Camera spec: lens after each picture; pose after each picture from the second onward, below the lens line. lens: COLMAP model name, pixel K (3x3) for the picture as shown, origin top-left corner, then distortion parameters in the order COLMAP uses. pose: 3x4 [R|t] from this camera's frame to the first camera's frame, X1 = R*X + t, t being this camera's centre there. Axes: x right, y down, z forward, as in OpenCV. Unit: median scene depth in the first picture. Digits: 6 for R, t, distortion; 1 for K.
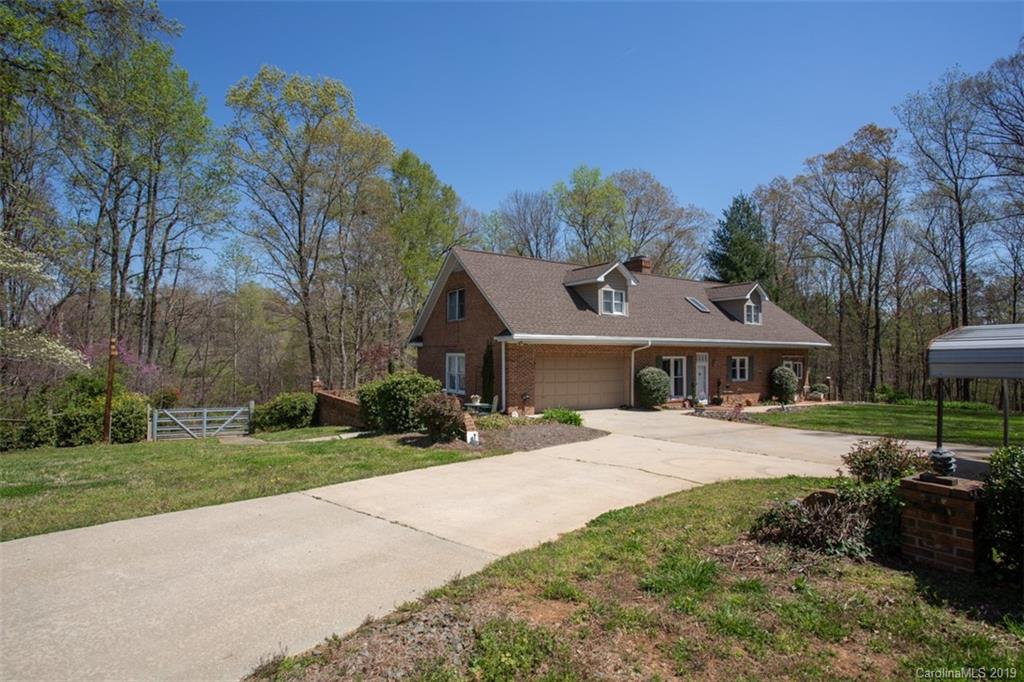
lens RADIAL K [[502.2, 0, 508.1], [0, 502.2, 339.5], [0, 0, 1]] dist [-0.061311, 0.029579]
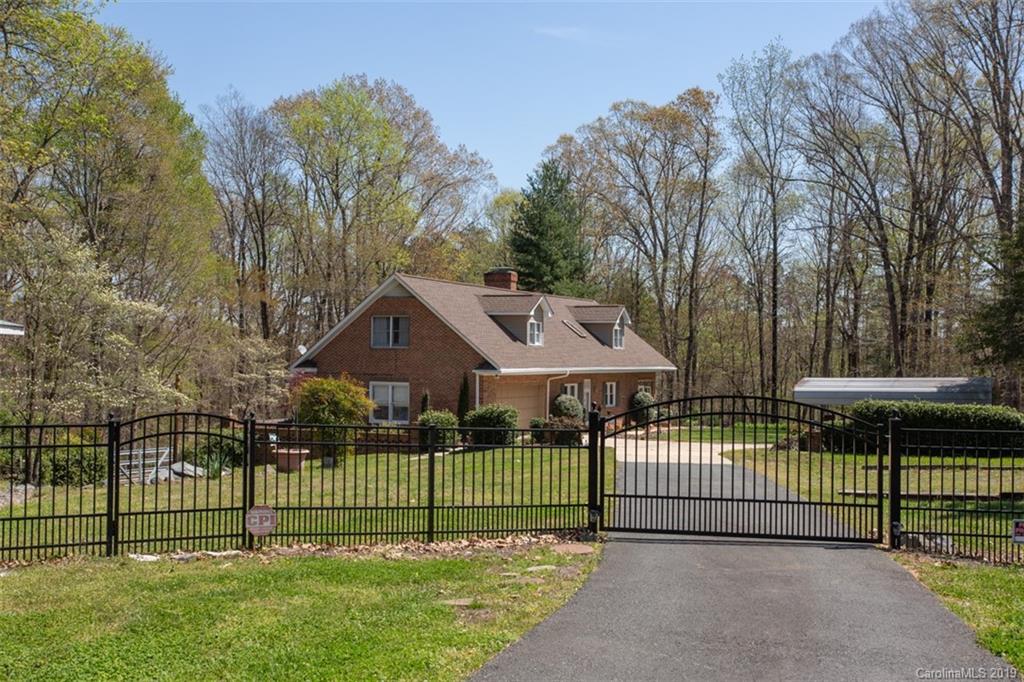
lens RADIAL K [[1126.1, 0, 493.2], [0, 1126.1, 345.7], [0, 0, 1]] dist [0.050589, 0.033075]
pose [[0.860801, 0.012360, 0.508792, -0.875124], [-0.026054, 0.999464, 0.019800, -0.076146], [-0.508275, -0.030300, 0.860662, -0.811546]]
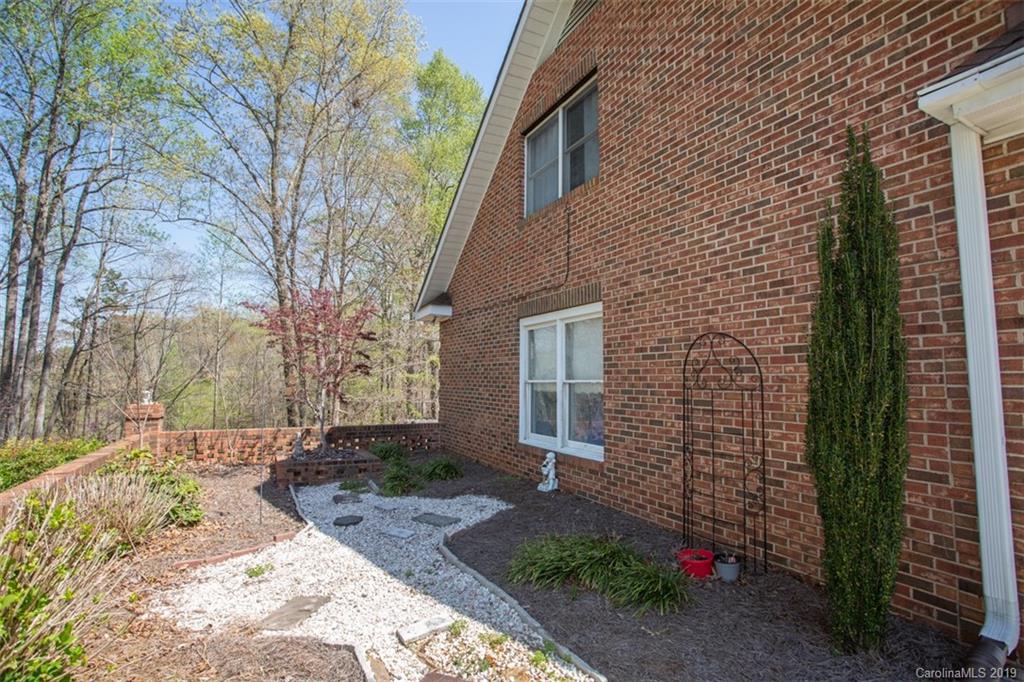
lens RADIAL K [[502.2, 0, 508.1], [0, 502.2, 339.5], [0, 0, 1]] dist [-0.061311, 0.029579]
pose [[0.995873, -0.005182, -0.090609, -0.090156], [0.001055, 0.998962, -0.045544, 0.047767], [0.090751, 0.045260, 0.994845, 0.603687]]
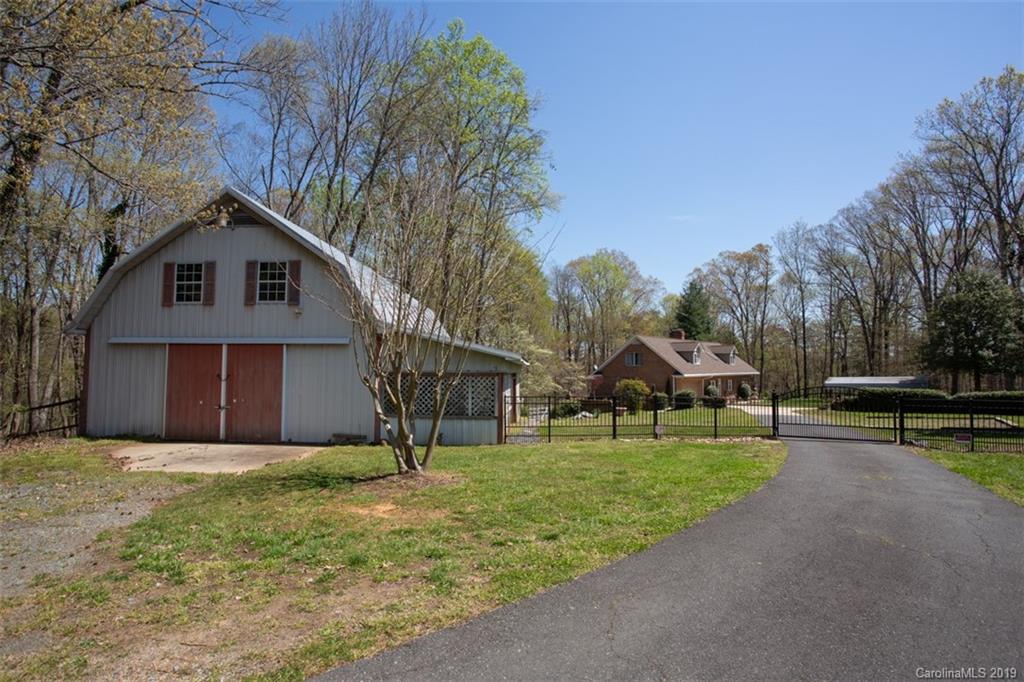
lens RADIAL K [[502.2, 0, 508.1], [0, 502.2, 339.5], [0, 0, 1]] dist [-0.061311, 0.029579]
pose [[0.969728, 0.012757, 0.243854, -1.024402], [-0.007147, 0.999689, -0.023878, -0.084647], [-0.244083, 0.021412, 0.969518, -0.897155]]
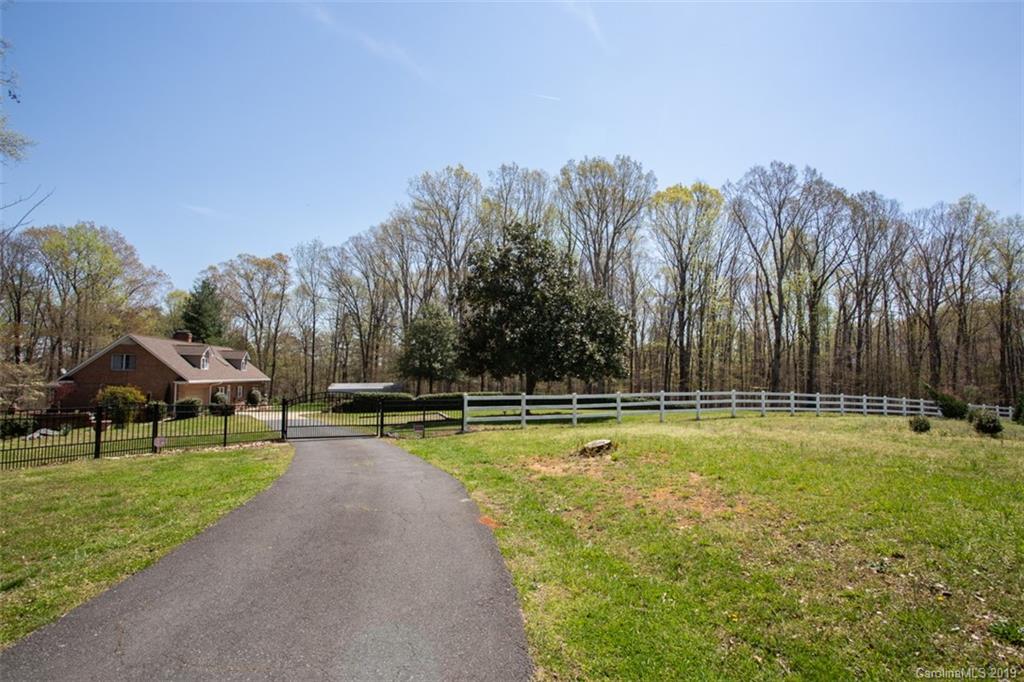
lens RADIAL K [[502.2, 0, 508.1], [0, 502.2, 339.5], [0, 0, 1]] dist [-0.061311, 0.029579]
pose [[0.397026, 0.068372, 0.915257, -1.041450], [-0.037567, 0.997596, -0.058227, -0.086030], [-0.917038, -0.011266, 0.398641, -0.912641]]
